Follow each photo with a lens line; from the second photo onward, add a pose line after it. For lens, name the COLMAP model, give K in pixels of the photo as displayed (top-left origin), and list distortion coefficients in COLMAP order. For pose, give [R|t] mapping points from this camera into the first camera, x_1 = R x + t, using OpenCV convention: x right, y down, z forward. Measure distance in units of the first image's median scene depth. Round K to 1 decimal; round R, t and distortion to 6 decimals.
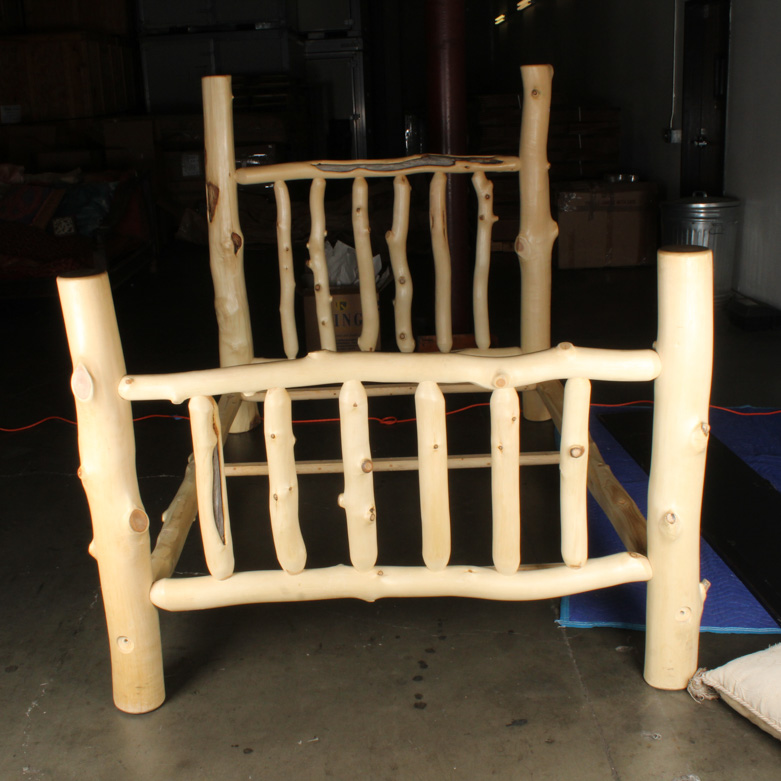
lens RADIAL K [[972.0, 0, 391.0], [0, 972.0, 388.1], [0, 0, 1]] dist [-0.100031, 0.000000]
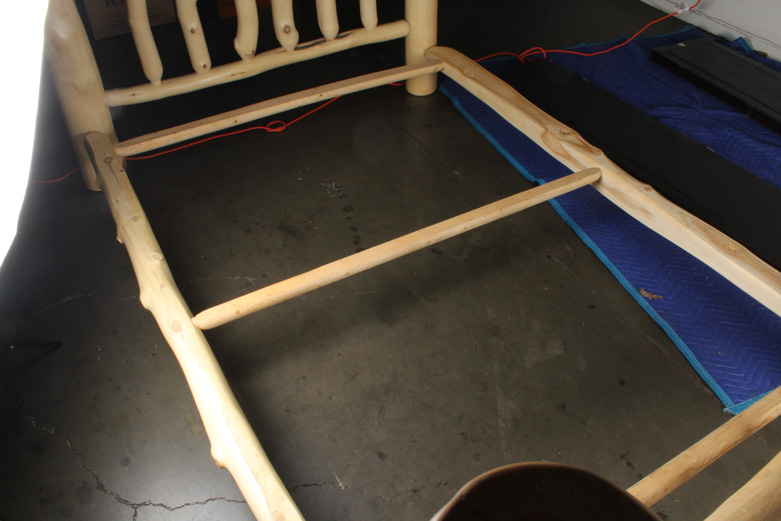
lens RADIAL K [[656.1, 0, 392.1], [0, 656.1, 261.8], [0, 0, 1]] dist [-0.150951, 0.061942]
pose [[0.864272, -0.302117, 0.402193, -0.195076], [0.098968, 0.886049, 0.452905, -0.120190], [-0.493193, -0.351628, 0.795687, 0.476192]]
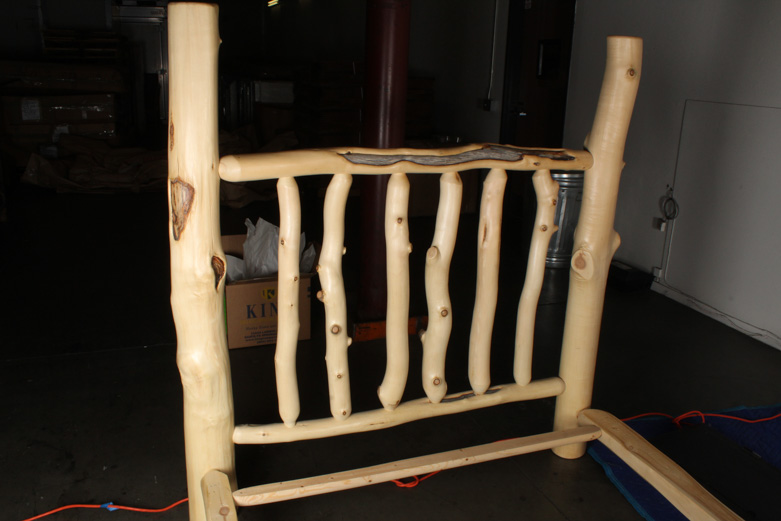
lens RADIAL K [[656.1, 0, 390.6], [0, 656.1, 267.2], [0, 0, 1]] dist [-0.150951, 0.061942]
pose [[0.939660, -0.030463, 0.340751, -0.199089], [0.025845, 0.999502, 0.018084, -0.157996], [-0.341132, -0.008187, 0.939980, 0.556523]]
